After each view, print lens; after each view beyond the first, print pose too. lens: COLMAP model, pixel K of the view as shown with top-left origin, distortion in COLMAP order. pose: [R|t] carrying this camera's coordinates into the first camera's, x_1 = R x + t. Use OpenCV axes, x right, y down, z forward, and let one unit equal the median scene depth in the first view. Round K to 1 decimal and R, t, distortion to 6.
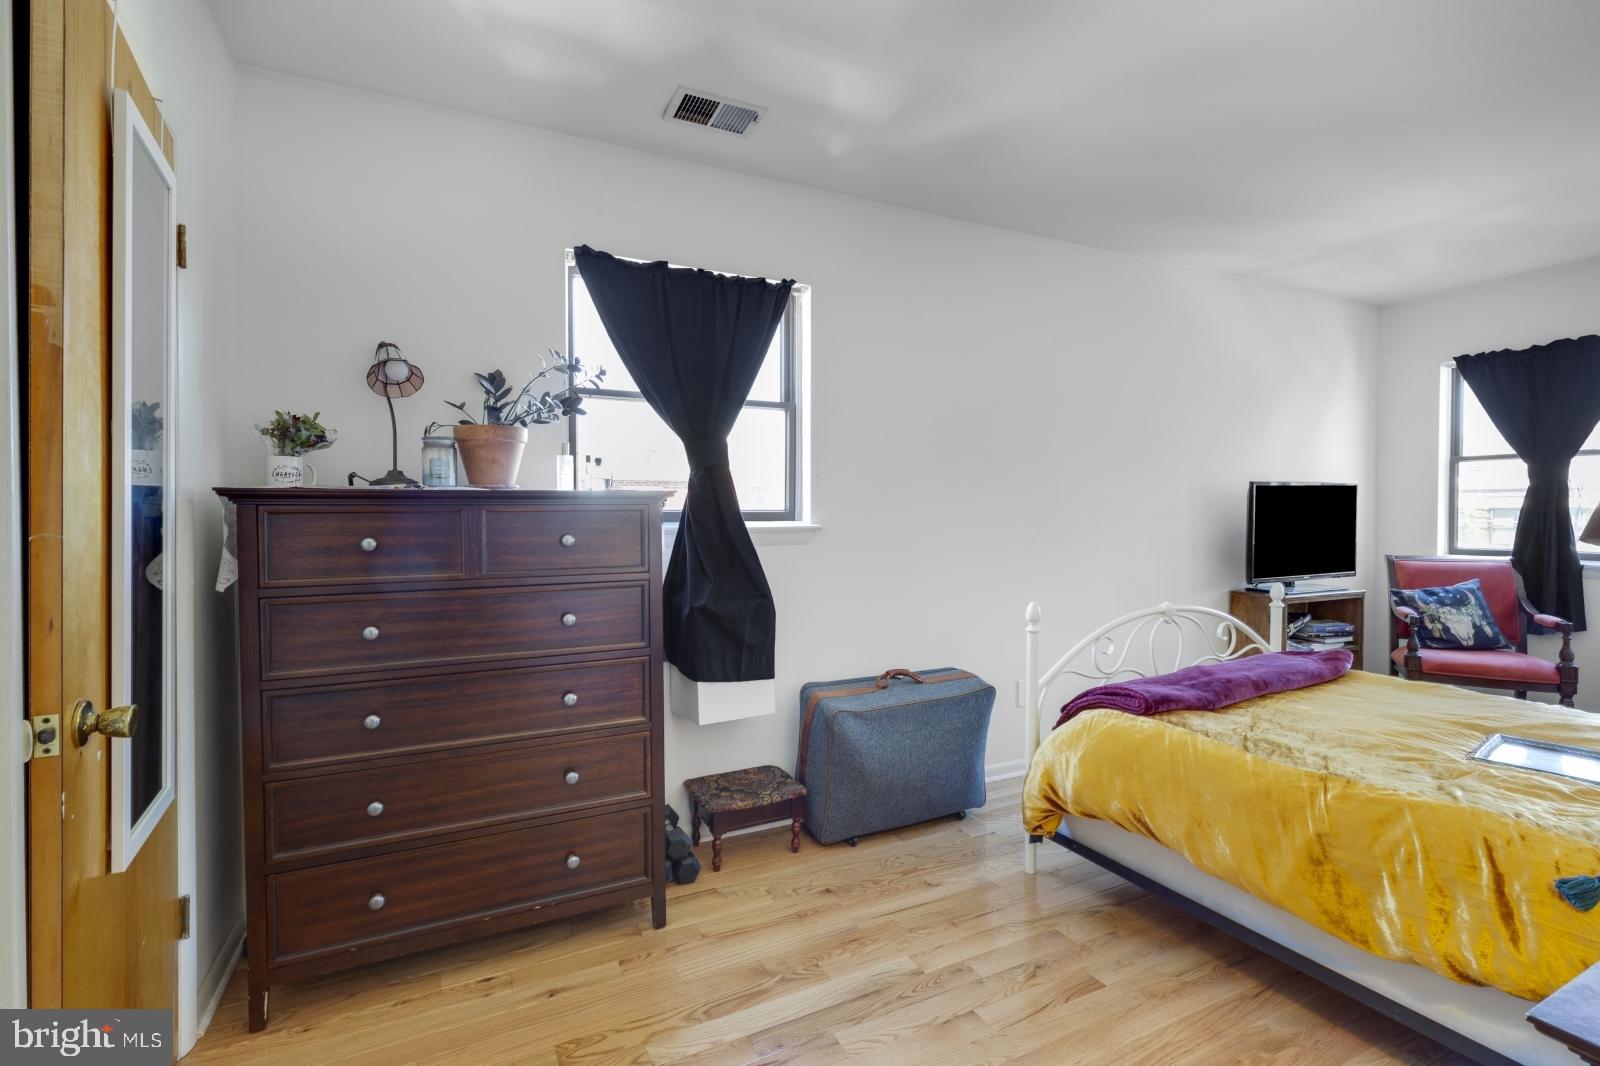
lens RADIAL K [[734.7, 0, 787.4], [0, 734.7, 504.0], [0, 0, 1]] dist [-0.000911, -0.000233]
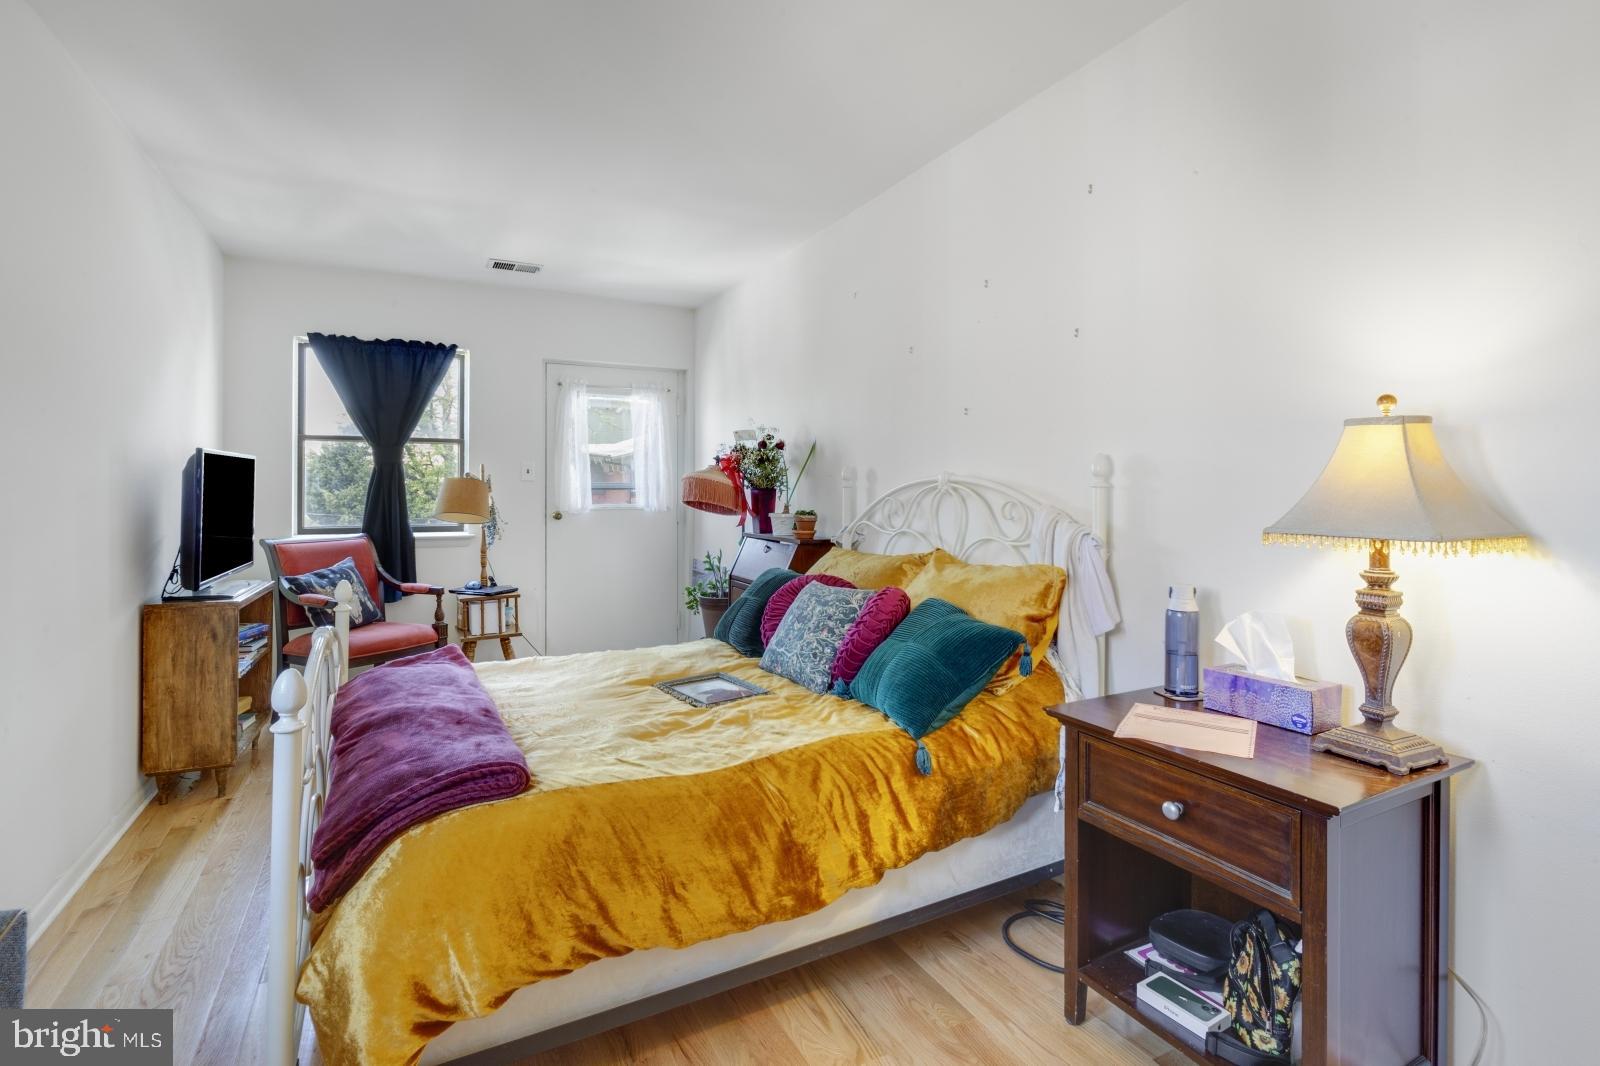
lens RADIAL K [[740.3, 0, 795.9], [0, 740.3, 487.6], [0, 0, 1]] dist [0.000510, 0.000042]
pose [[-0.026623, 0.006645, 0.999623, -0.102923], [-0.011778, 0.999906, -0.006960, 0.006105], [-0.999576, -0.011959, -0.026542, 0.408765]]
